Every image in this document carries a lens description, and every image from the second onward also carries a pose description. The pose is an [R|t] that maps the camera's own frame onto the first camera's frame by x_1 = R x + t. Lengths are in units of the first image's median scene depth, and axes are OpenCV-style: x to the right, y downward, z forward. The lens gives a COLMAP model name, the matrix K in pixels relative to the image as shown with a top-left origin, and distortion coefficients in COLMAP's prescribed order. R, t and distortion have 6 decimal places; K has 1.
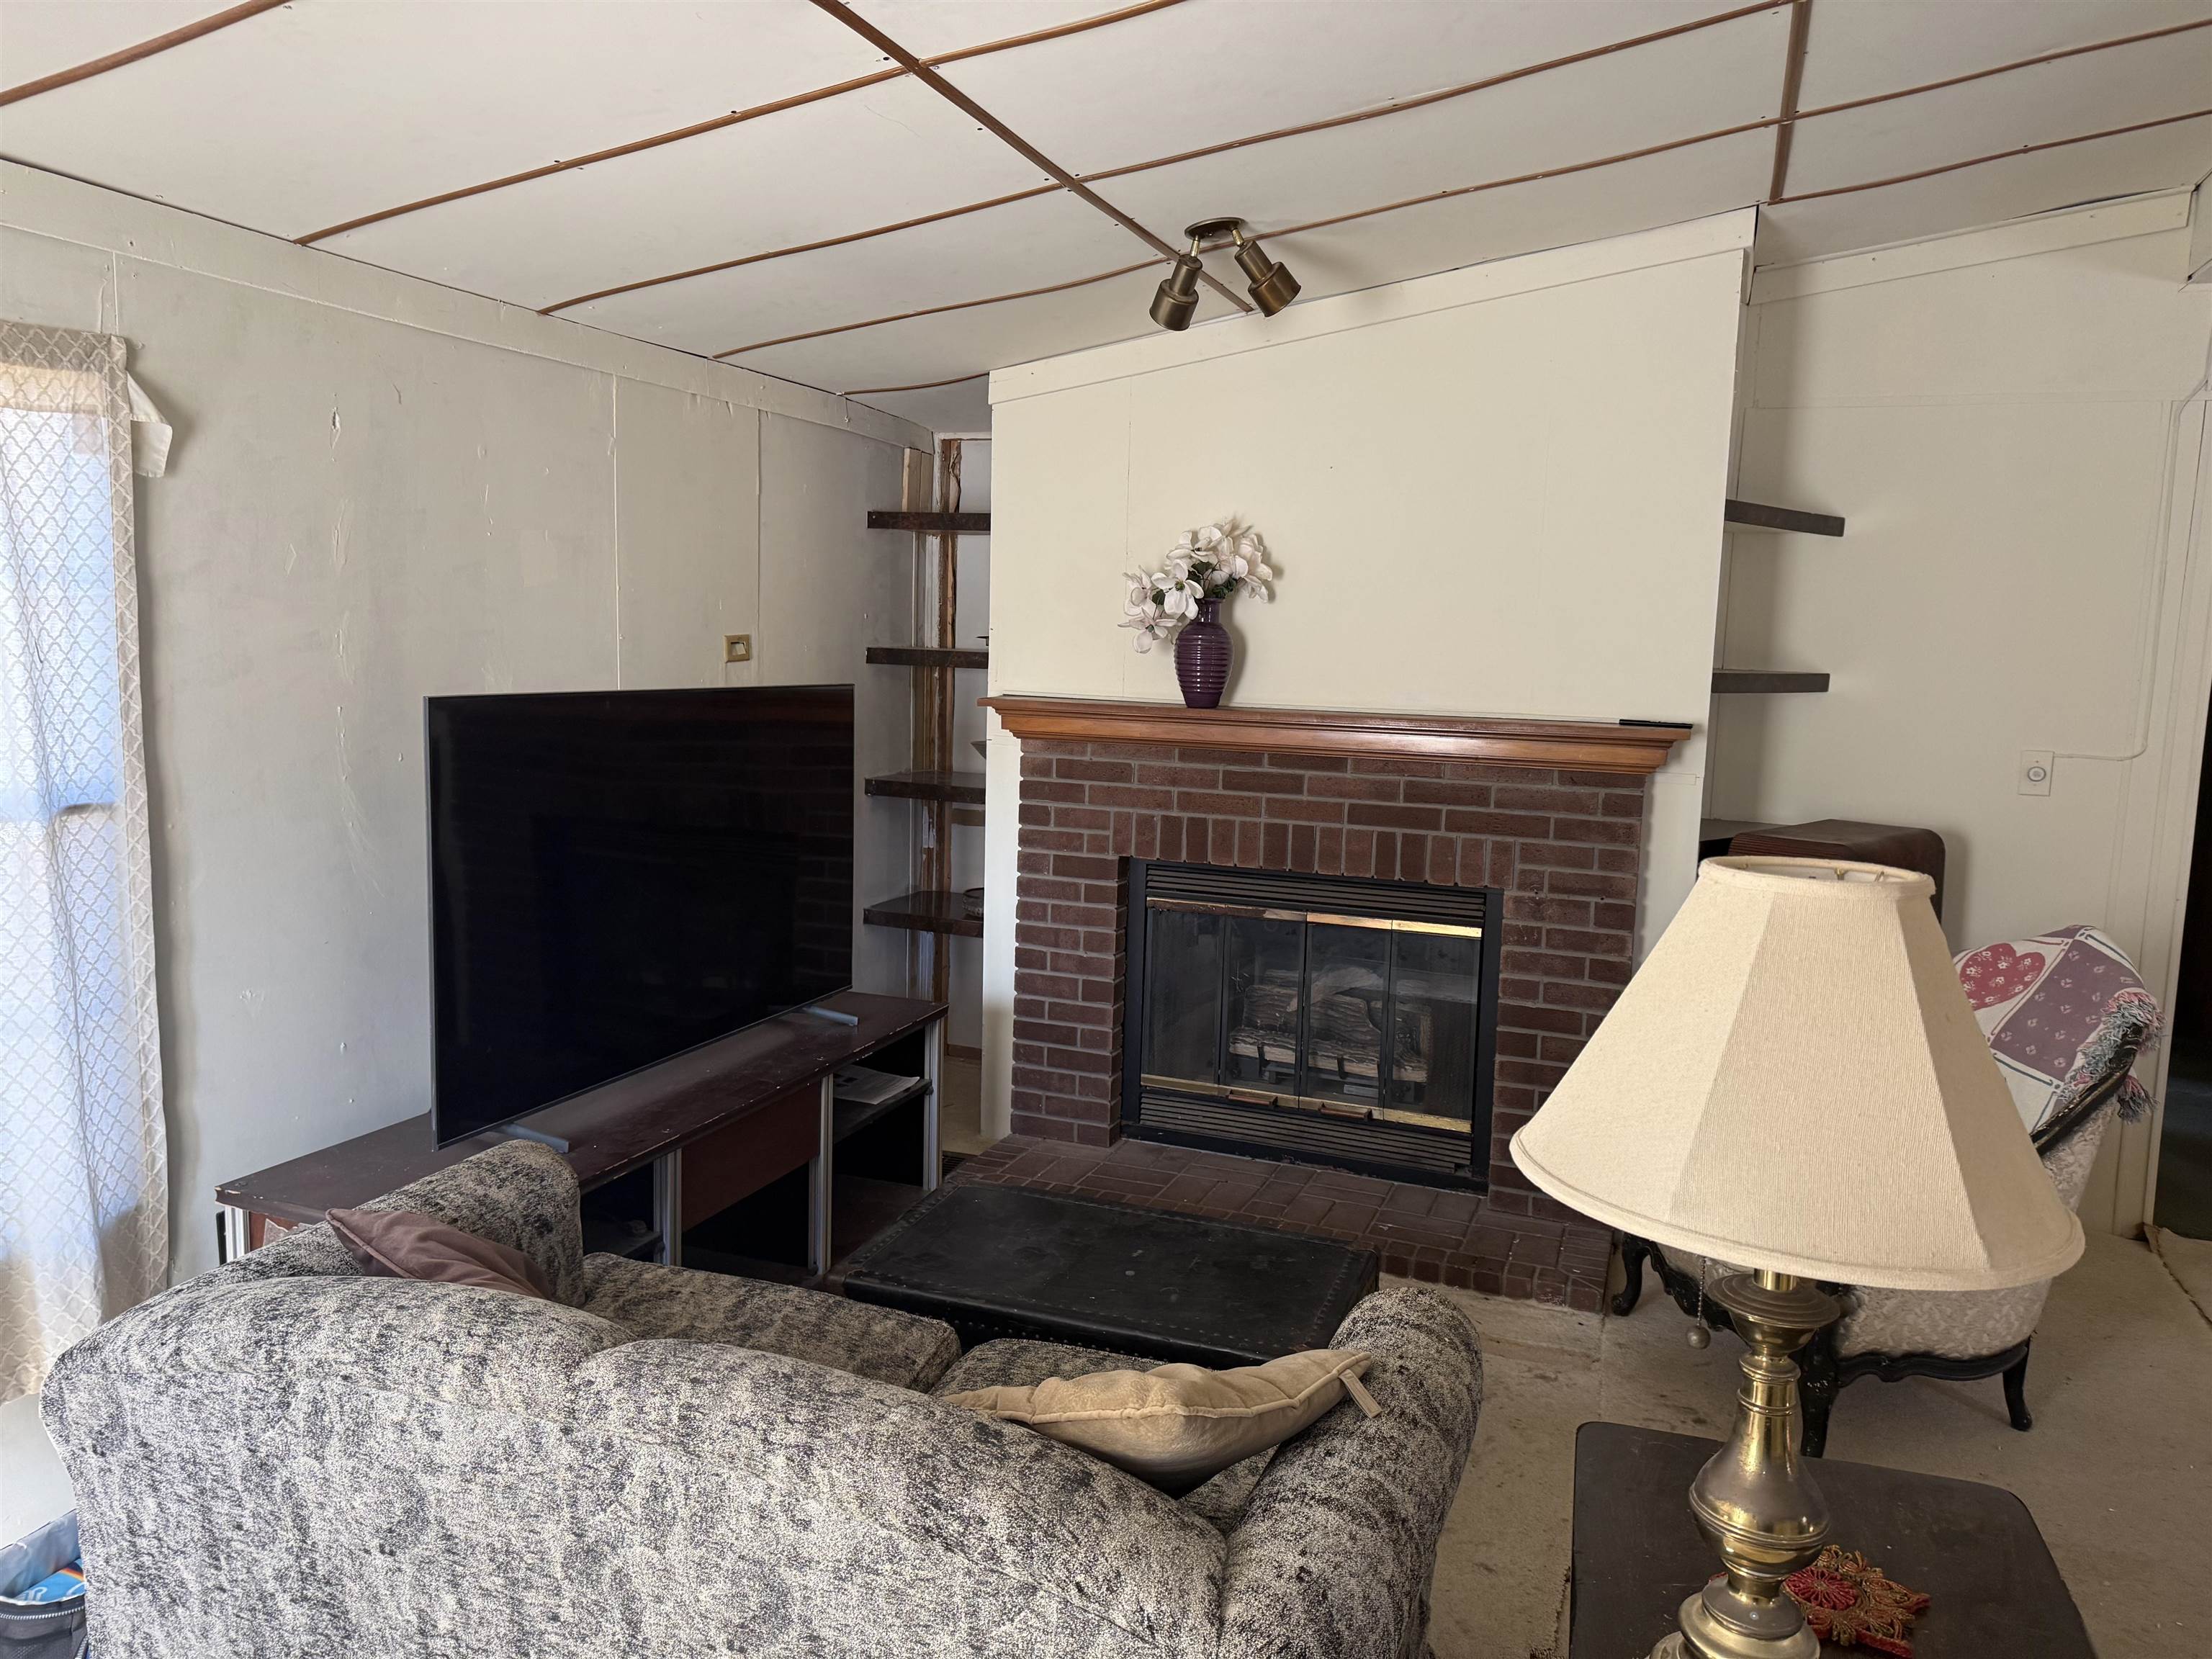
lens RADIAL K [[1517.6, 0, 1112.6], [0, 1517.6, 804.9], [0, 0, 1]] dist [0.046990, -0.079025]
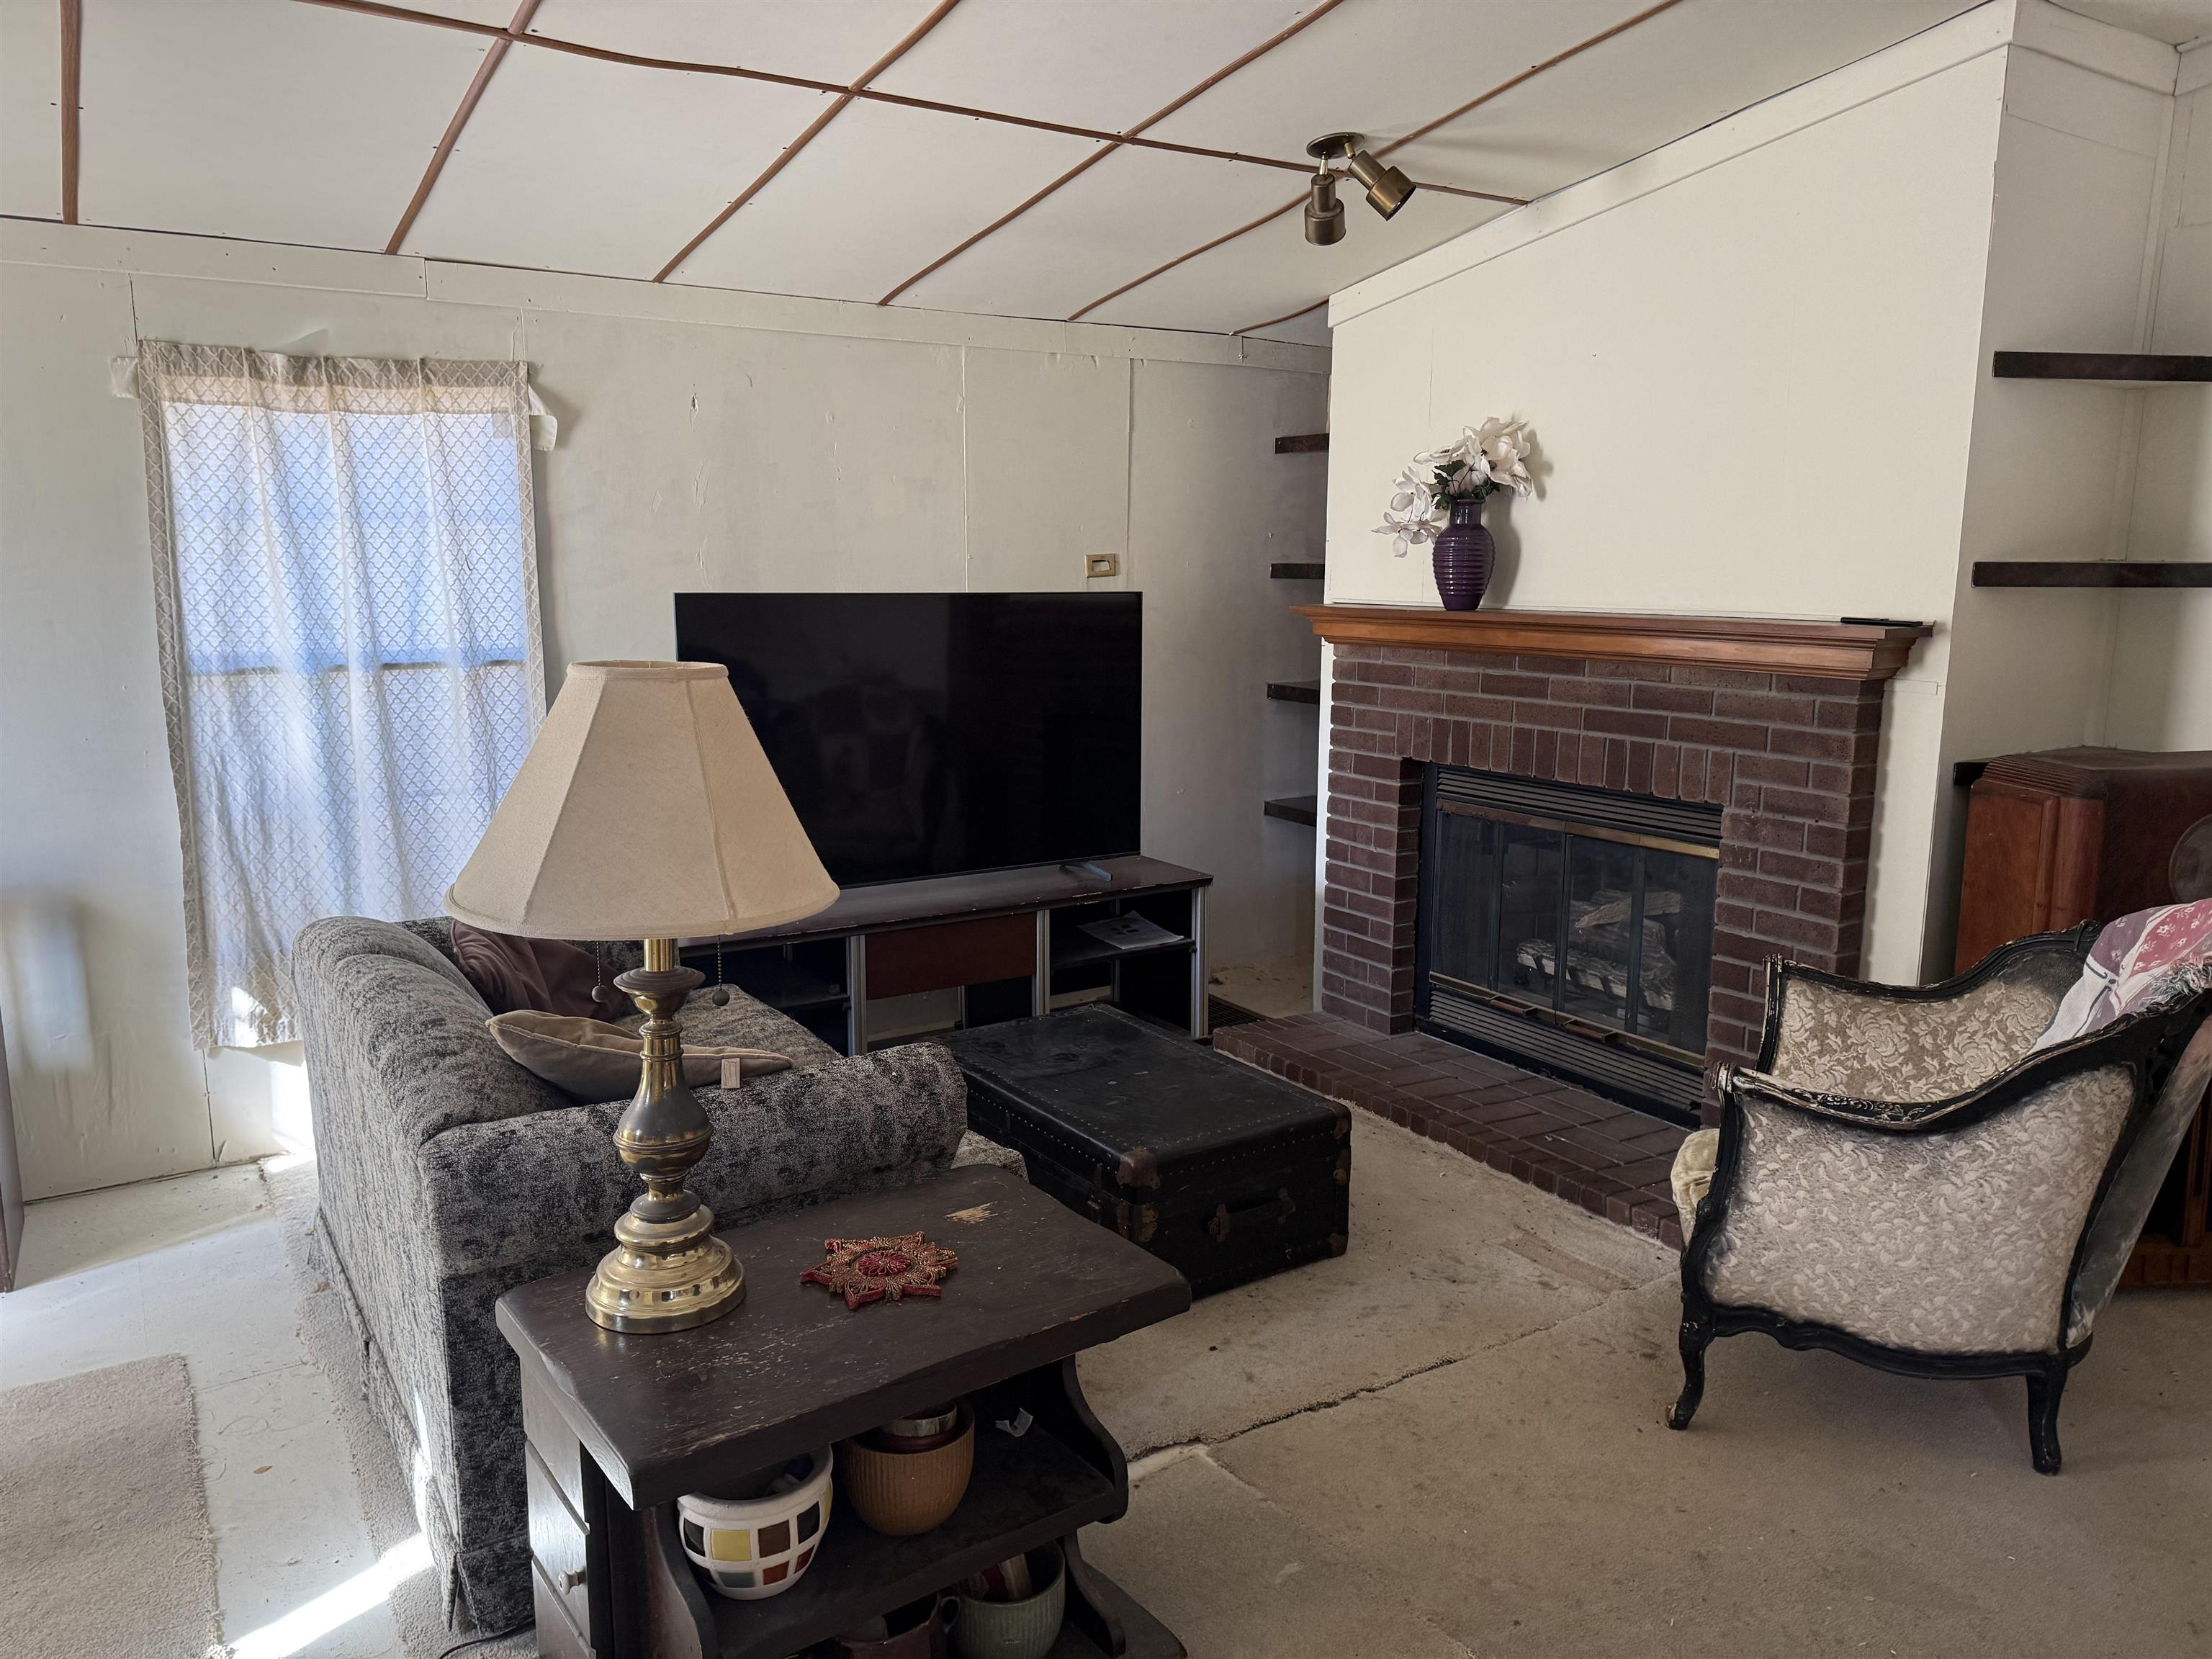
lens RADIAL K [[1506.2, 0, 1106.0], [0, 1506.2, 829.5], [0, 0, 1]] dist [0.021631, -0.073708]
pose [[0.809586, 0.075439, -0.582133, 0.485459], [-0.046747, 0.996844, 0.064170, 0.028876], [0.585137, -0.024738, 0.810557, 0.048208]]
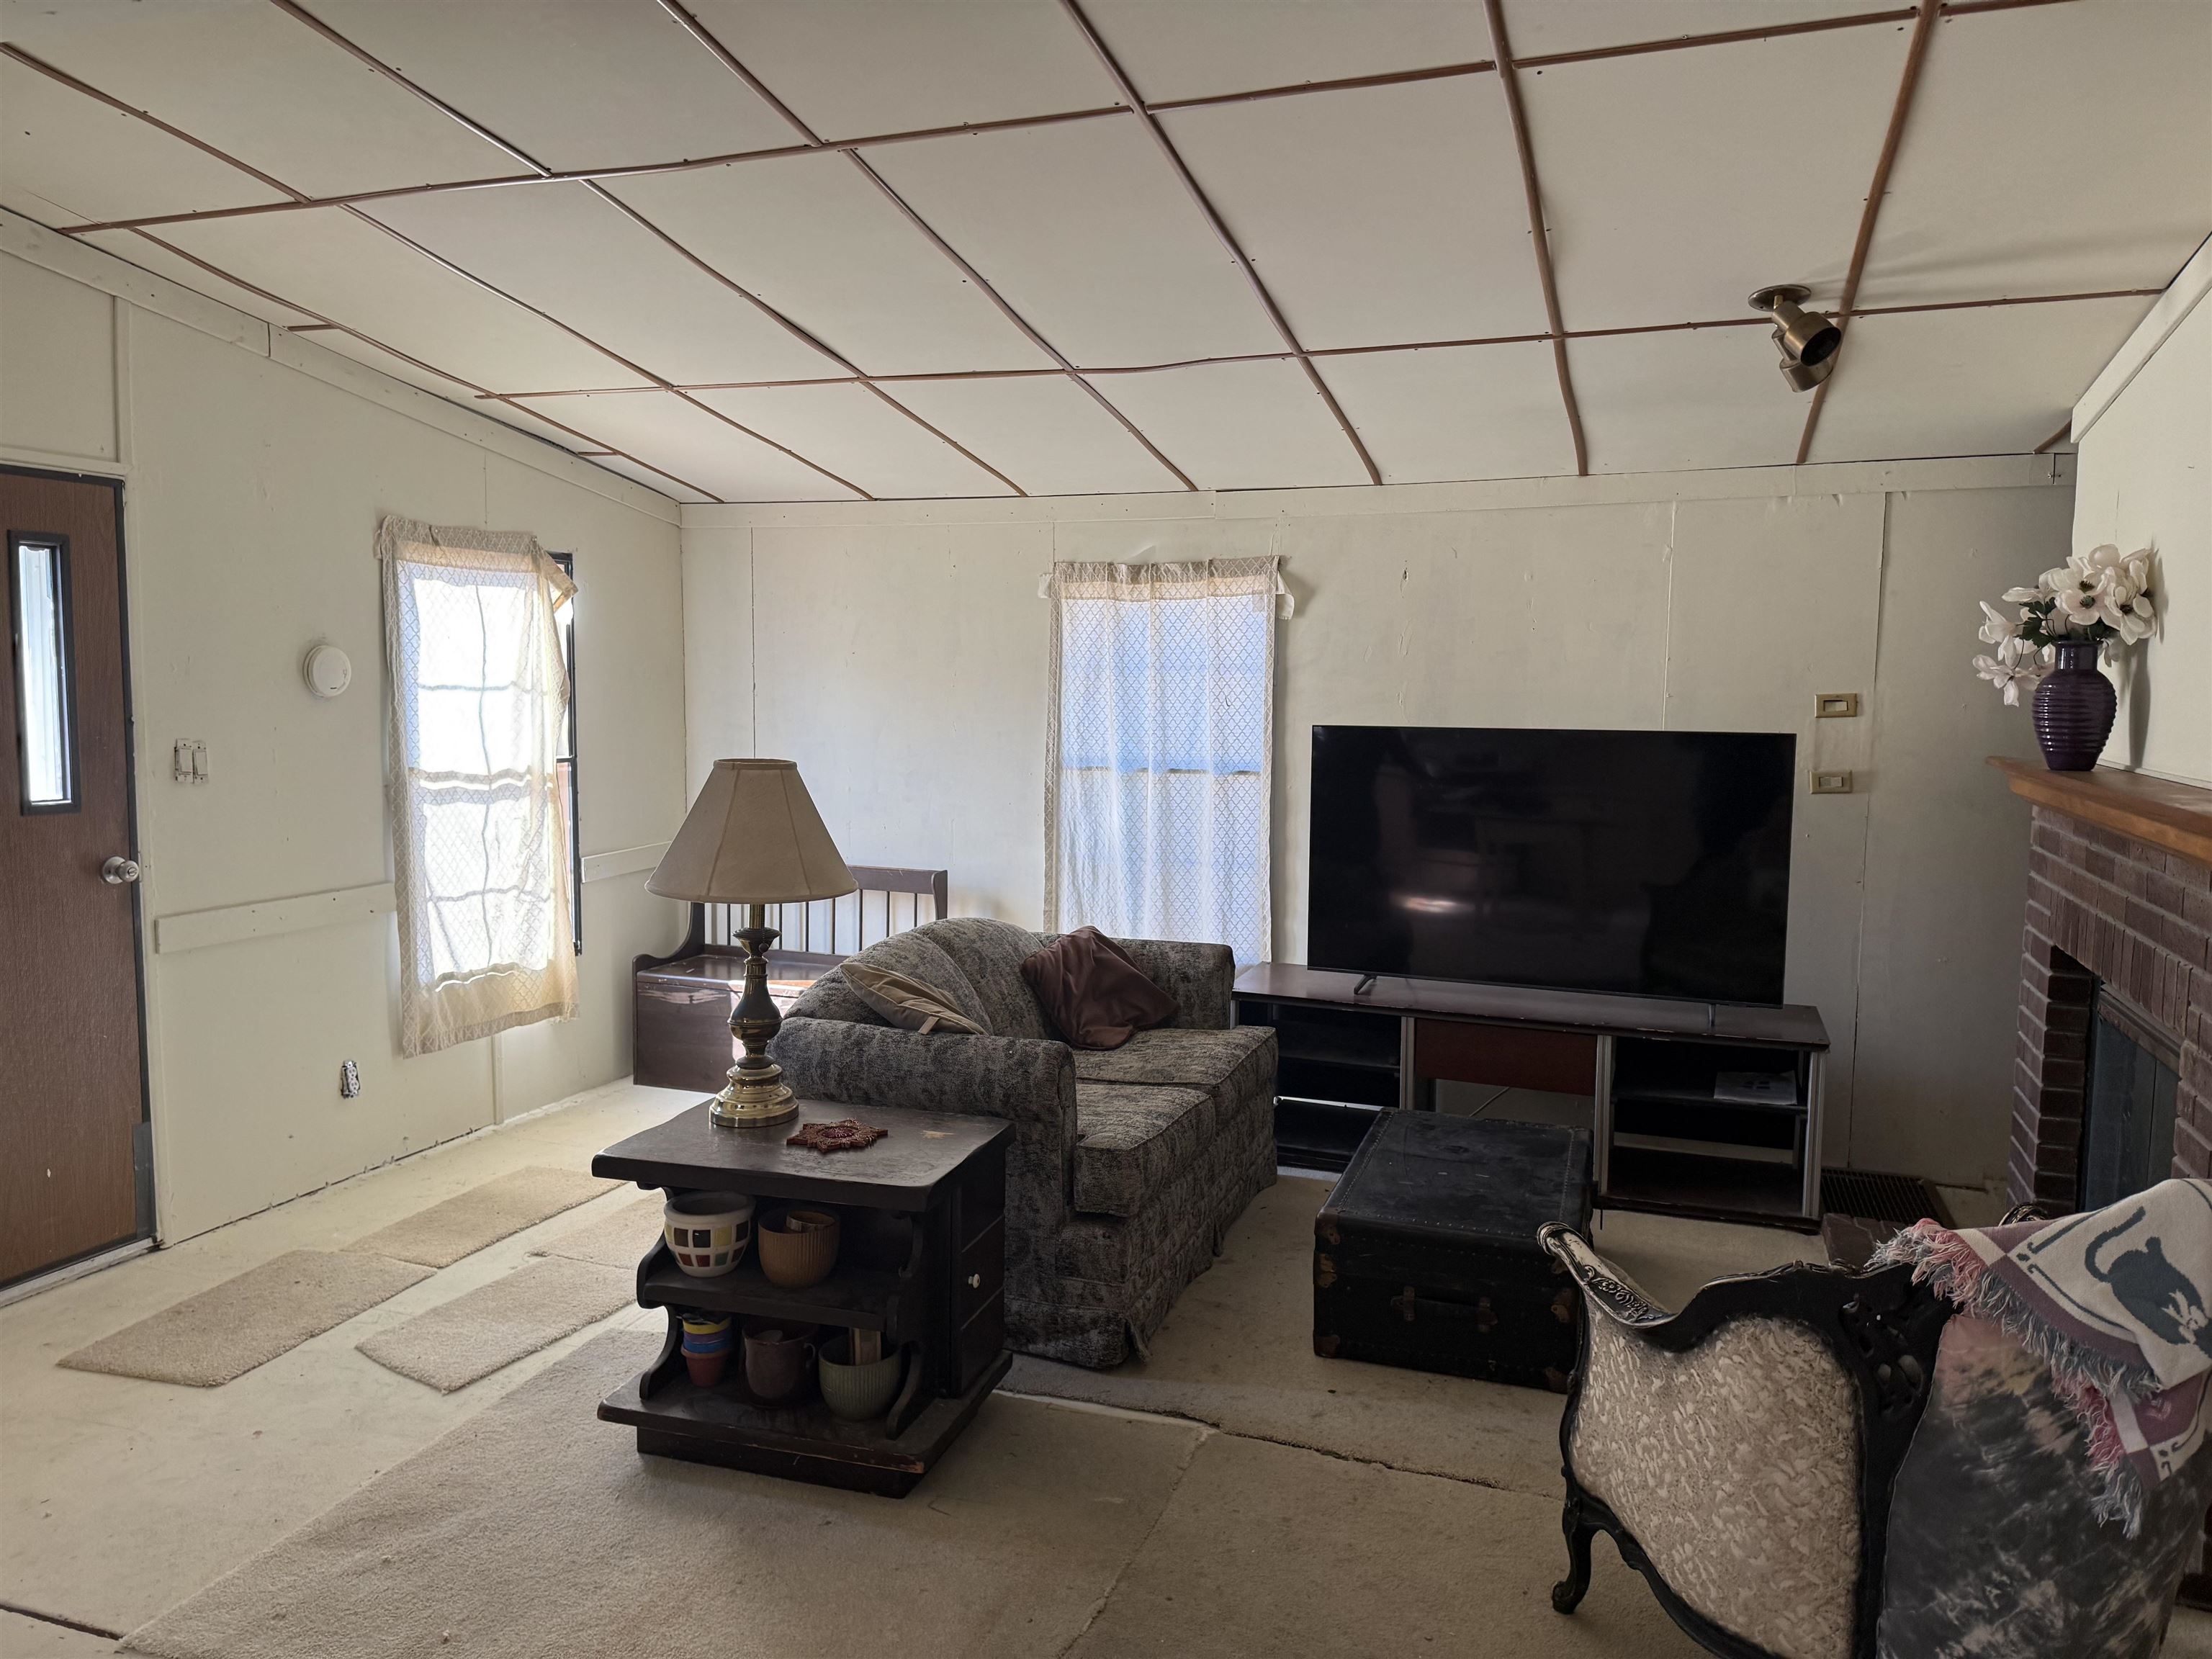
lens RADIAL K [[1517.6, 0, 1112.6], [0, 1517.6, 804.9], [0, 0, 1]] dist [0.046990, -0.079025]
pose [[0.012617, 0.063748, -0.997886, 0.944456], [-0.116437, 0.991270, 0.061853, -0.039940], [0.993118, 0.115410, 0.019930, 0.478221]]
